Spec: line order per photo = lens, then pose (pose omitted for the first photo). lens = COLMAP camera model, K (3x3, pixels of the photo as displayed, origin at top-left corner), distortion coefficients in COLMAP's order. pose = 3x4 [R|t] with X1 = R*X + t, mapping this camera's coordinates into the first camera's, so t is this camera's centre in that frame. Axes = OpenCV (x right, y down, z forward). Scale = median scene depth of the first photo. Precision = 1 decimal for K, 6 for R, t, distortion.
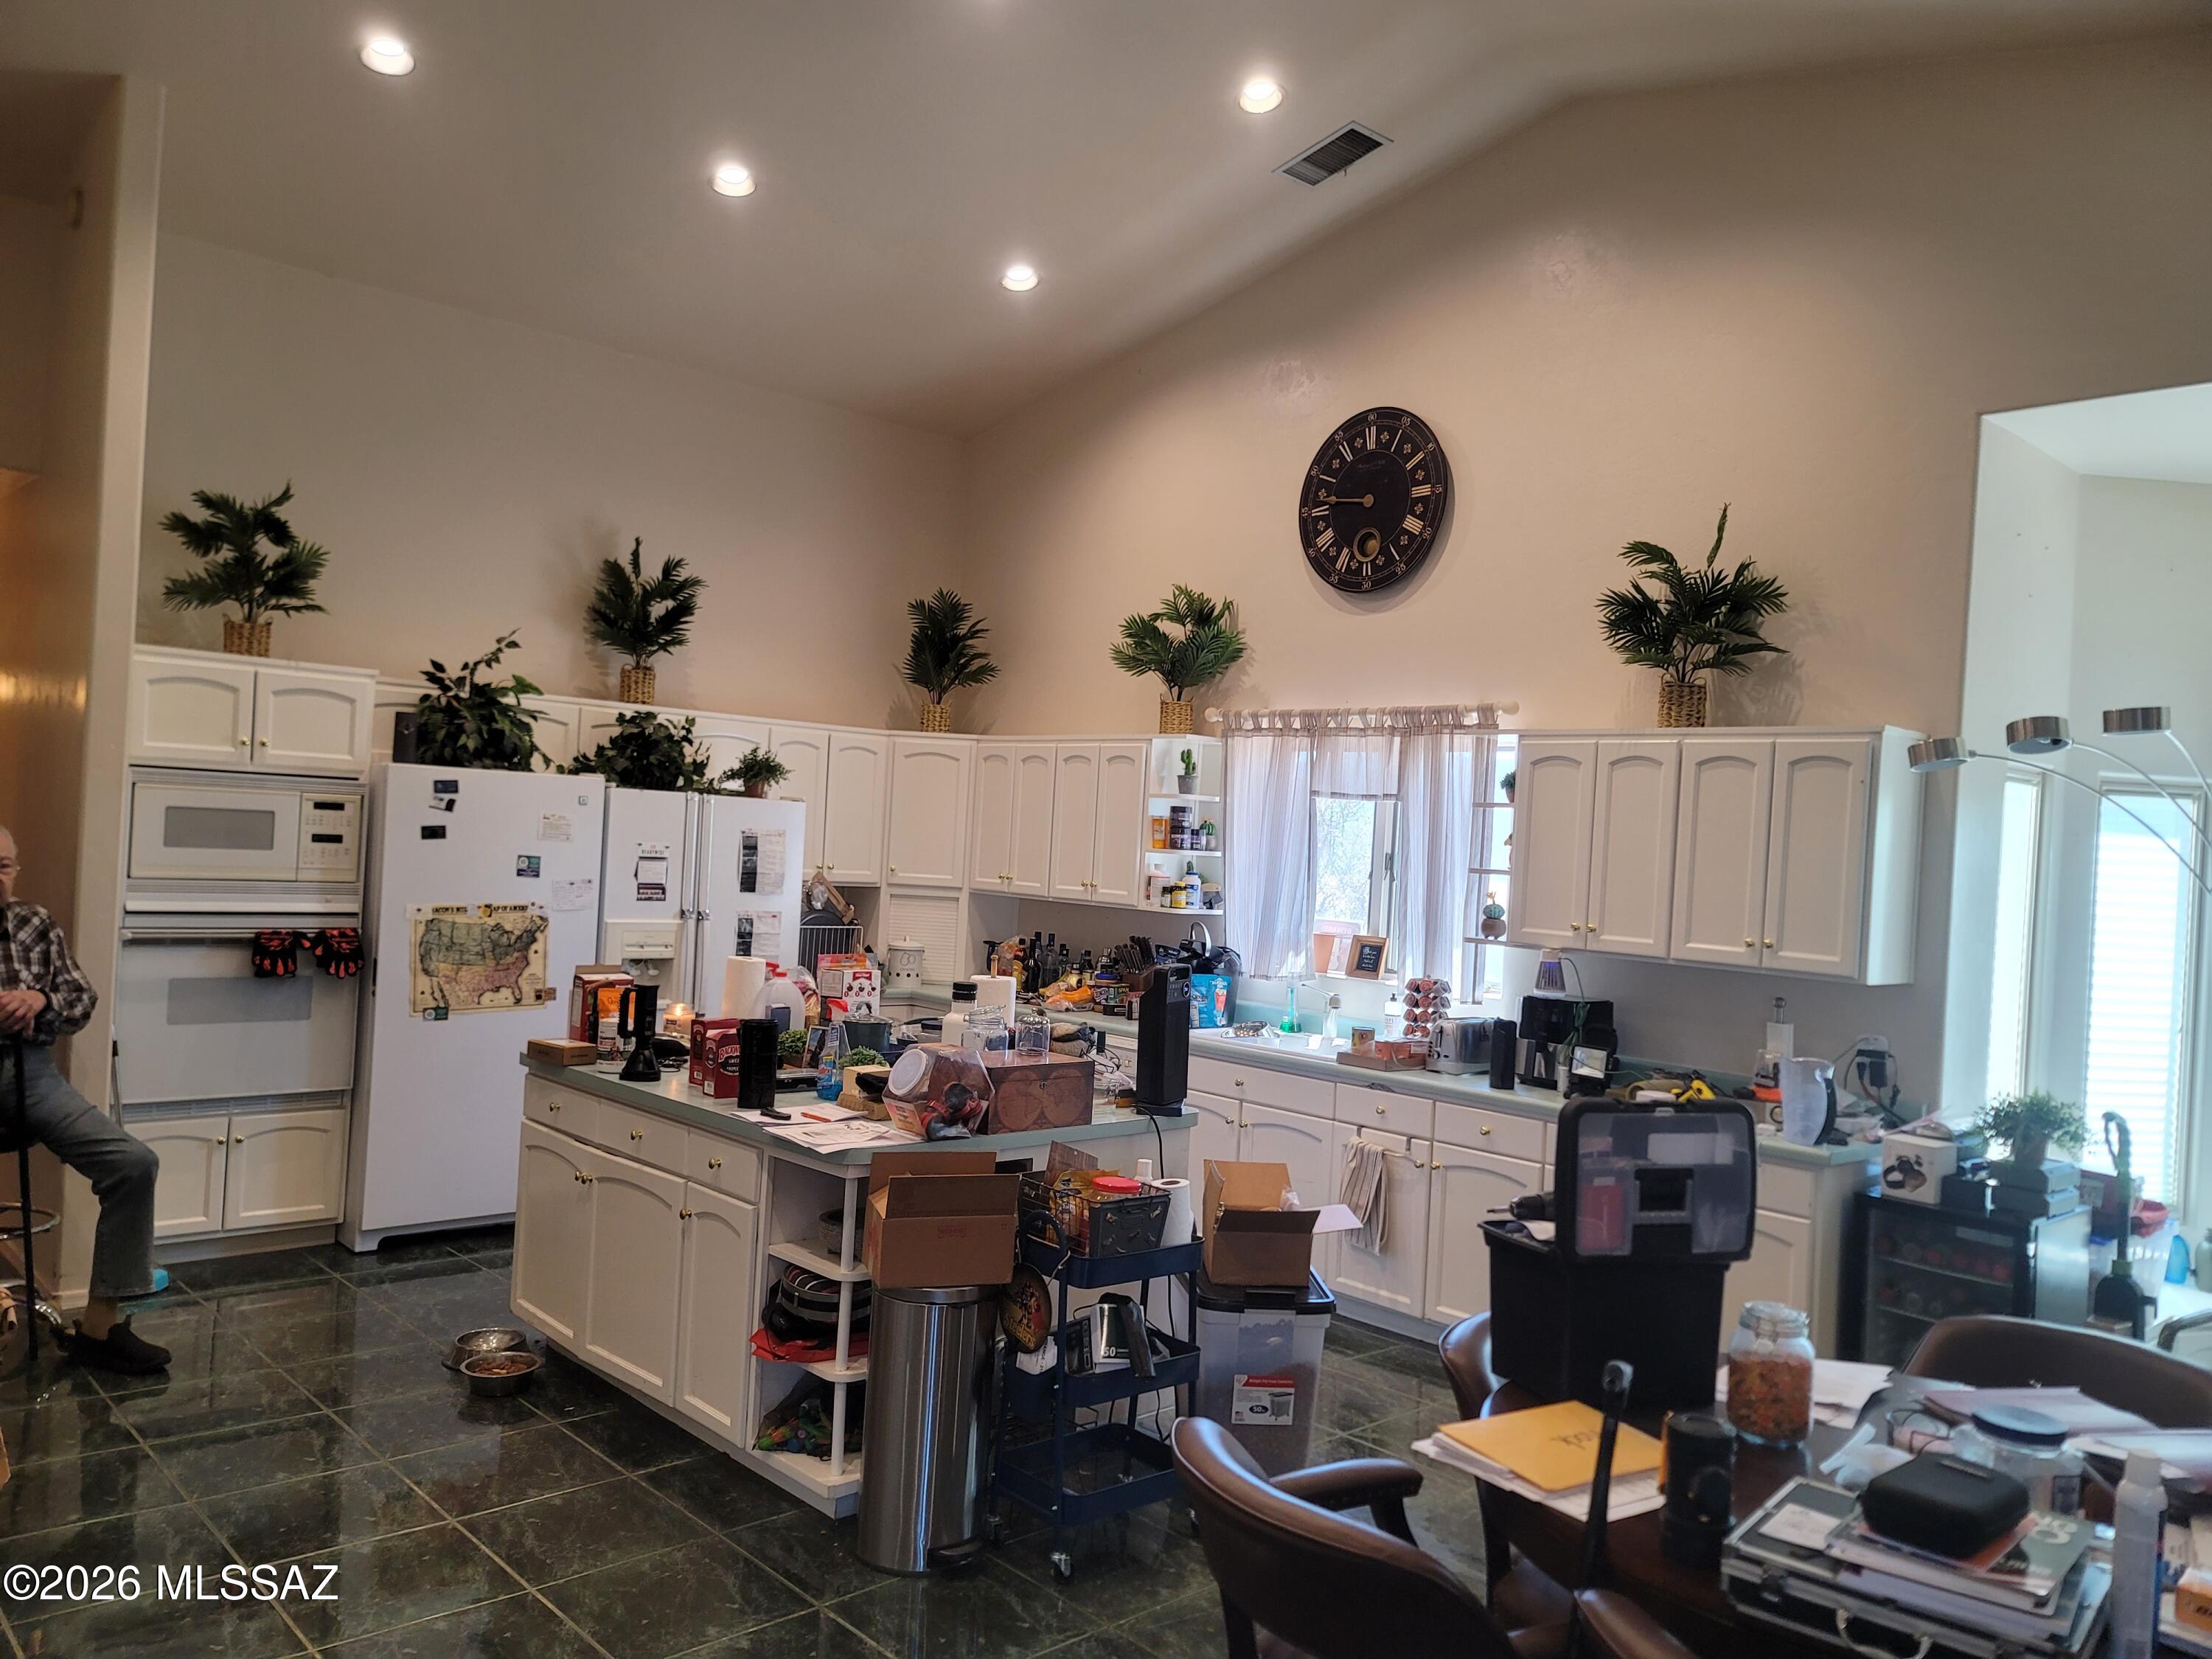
lens RADIAL K [[1628.6, 0, 1102.9], [0, 1628.6, 833.3], [0, 0, 1]] dist [0.063695, -0.043695]
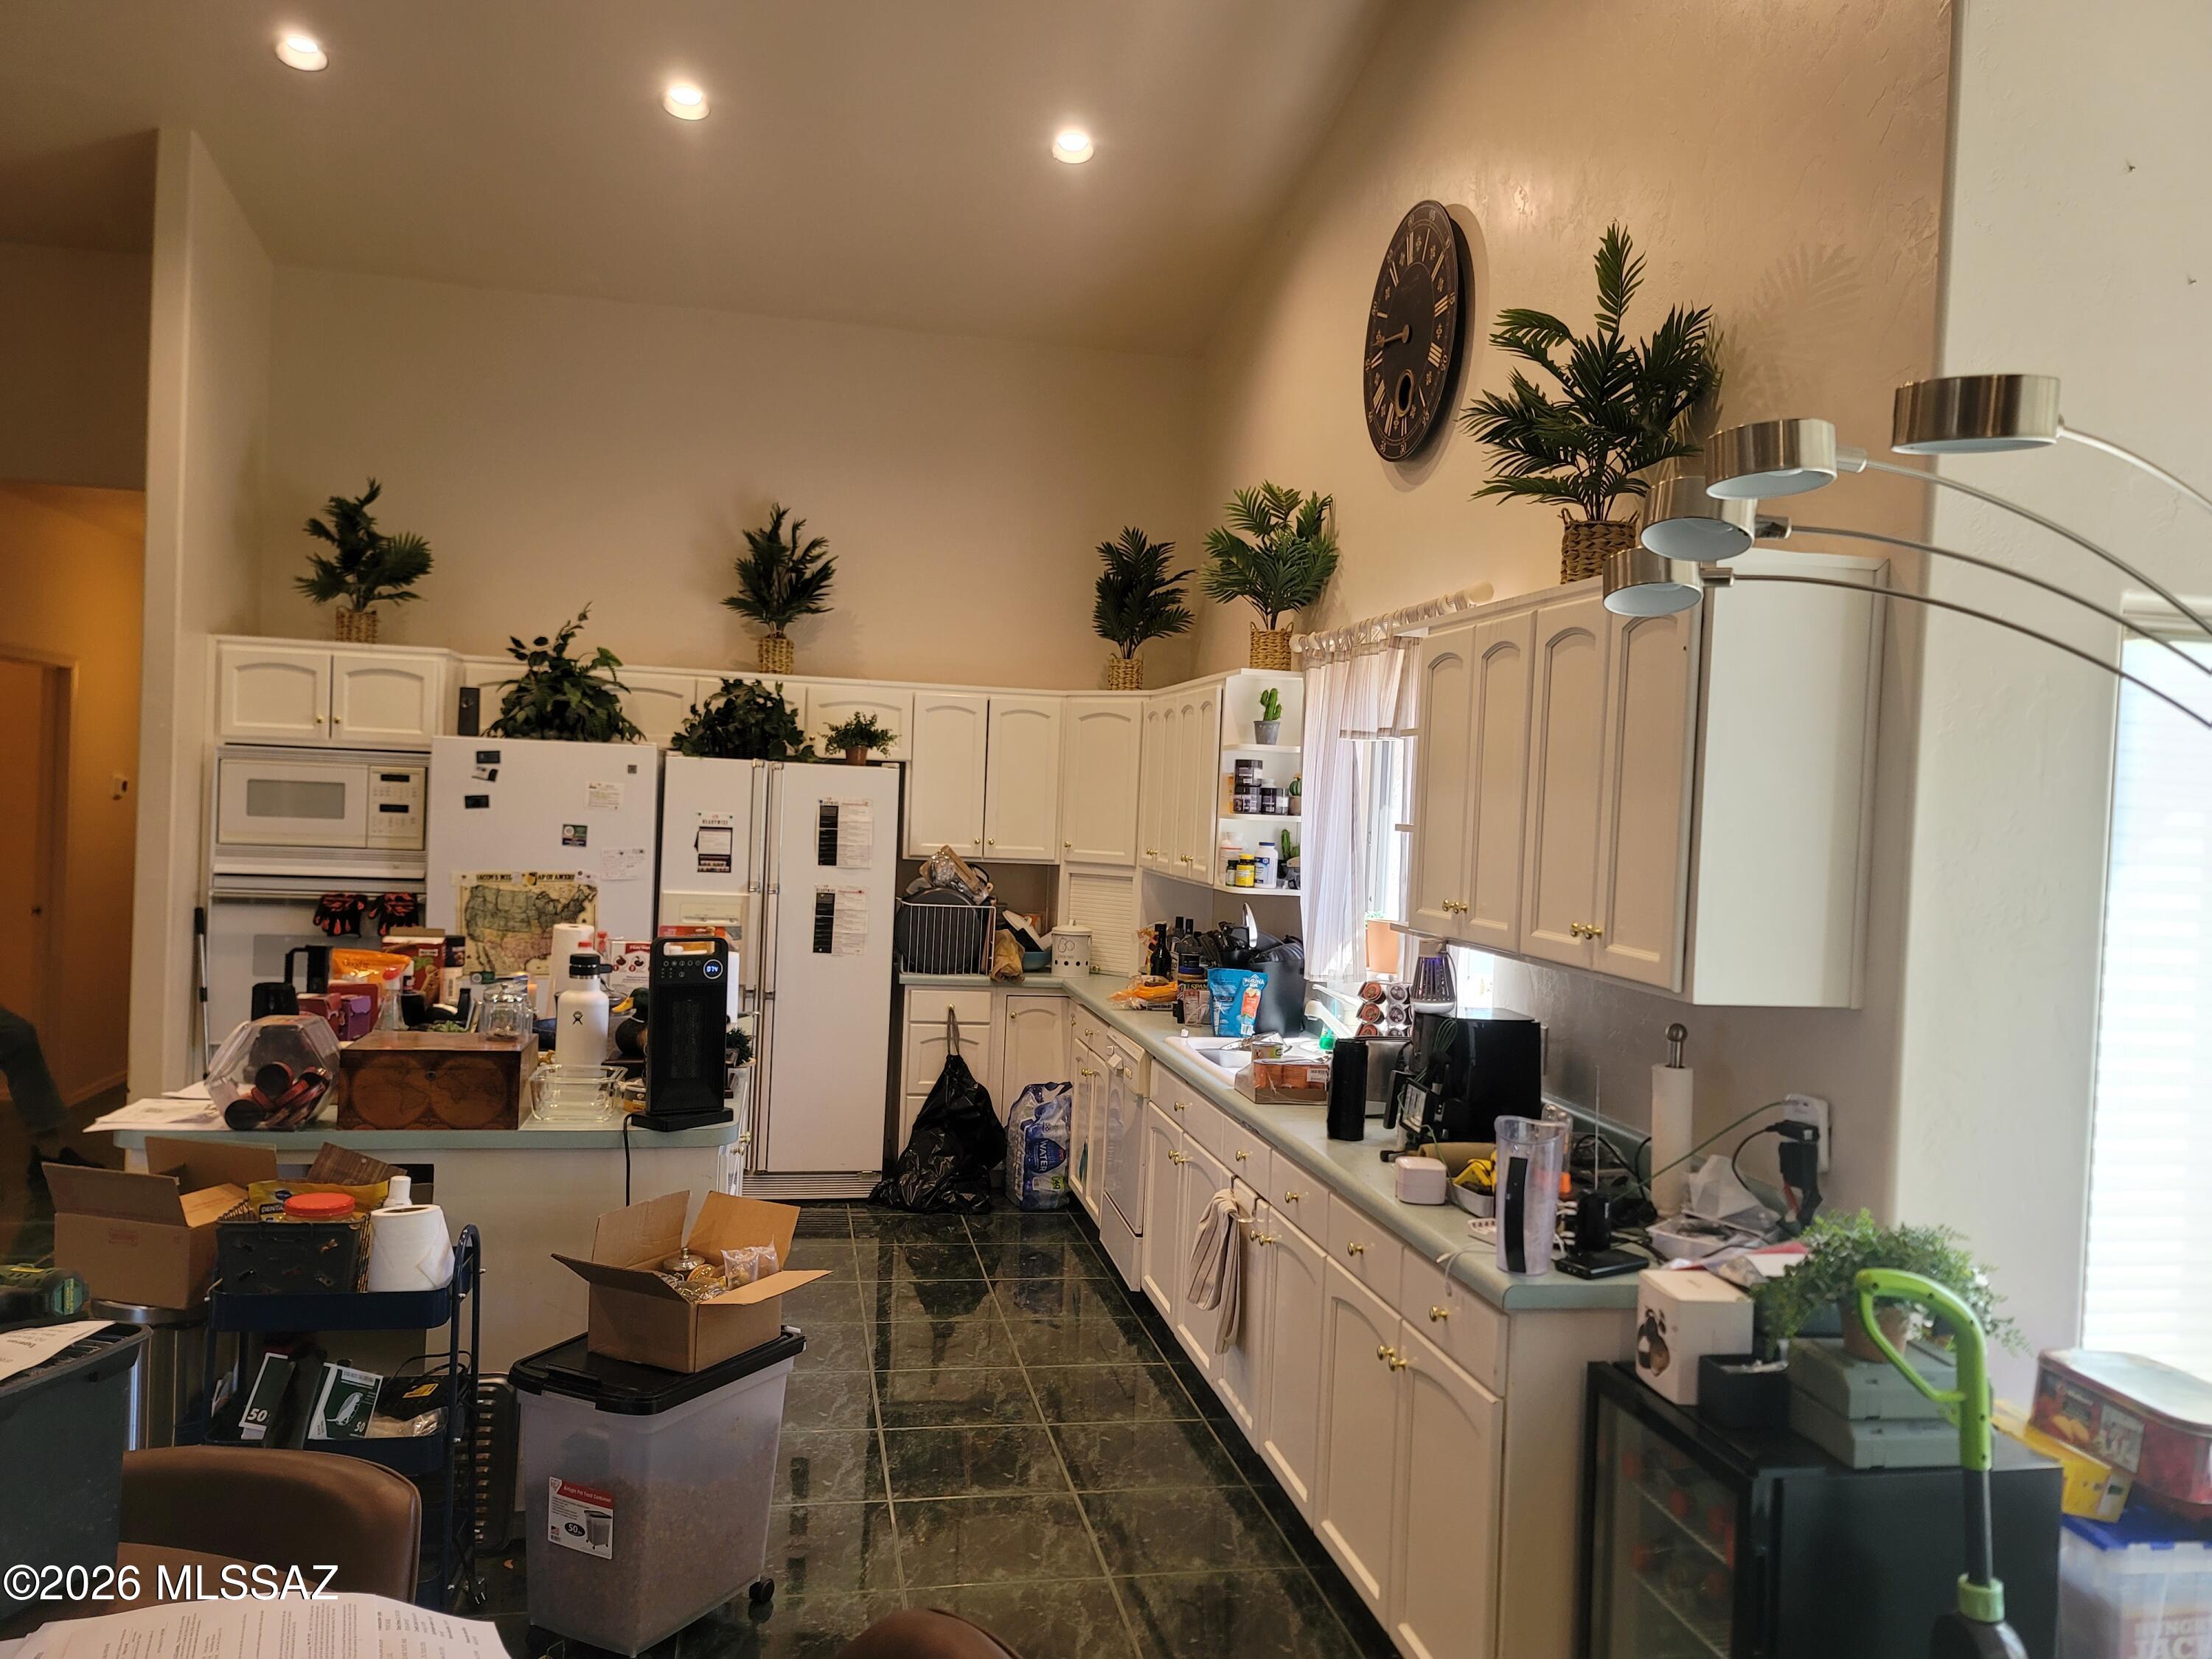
lens RADIAL K [[1628.6, 0, 1110.6], [0, 1628.6, 823.8], [0, 0, 1]] dist [0.063695, -0.043695]
pose [[0.853975, -0.011275, -0.520192, 0.458976], [0.005821, 0.999910, -0.012118, 0.027470], [0.520282, 0.007321, 0.853963, 0.319133]]
